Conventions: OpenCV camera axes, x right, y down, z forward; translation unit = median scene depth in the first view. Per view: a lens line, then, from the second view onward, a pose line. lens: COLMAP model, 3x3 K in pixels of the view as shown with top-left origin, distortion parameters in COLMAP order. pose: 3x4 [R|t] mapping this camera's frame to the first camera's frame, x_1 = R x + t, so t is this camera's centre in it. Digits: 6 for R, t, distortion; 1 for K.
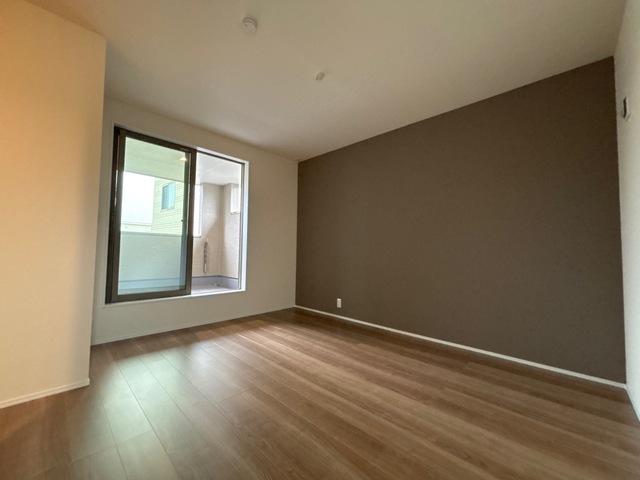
lens RADIAL K [[259.9, 0, 318.2], [0, 259.9, 240.8], [0, 0, 1]] dist [-0.004845, -0.000394]
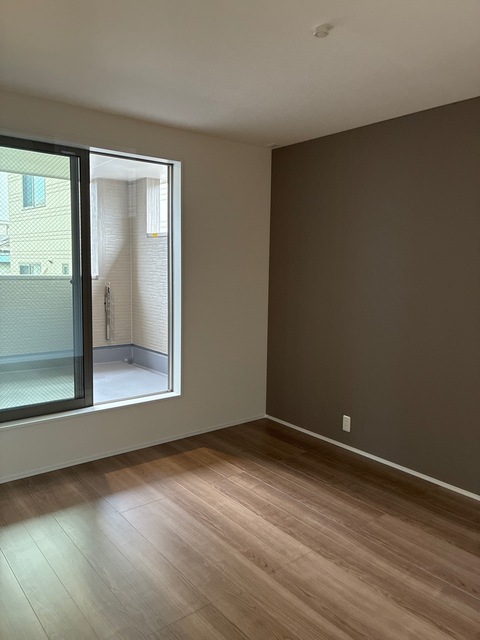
lens RADIAL K [[483.1, 0, 240.9], [0, 483.1, 318.2], [0, 0, 1]] dist [0.015600, -0.010926]
pose [[0.991939, 0.012254, -0.126119, -0.020596], [0.005959, 0.989700, 0.143031, -0.173942], [0.126573, -0.142630, 0.981650, -0.017031]]
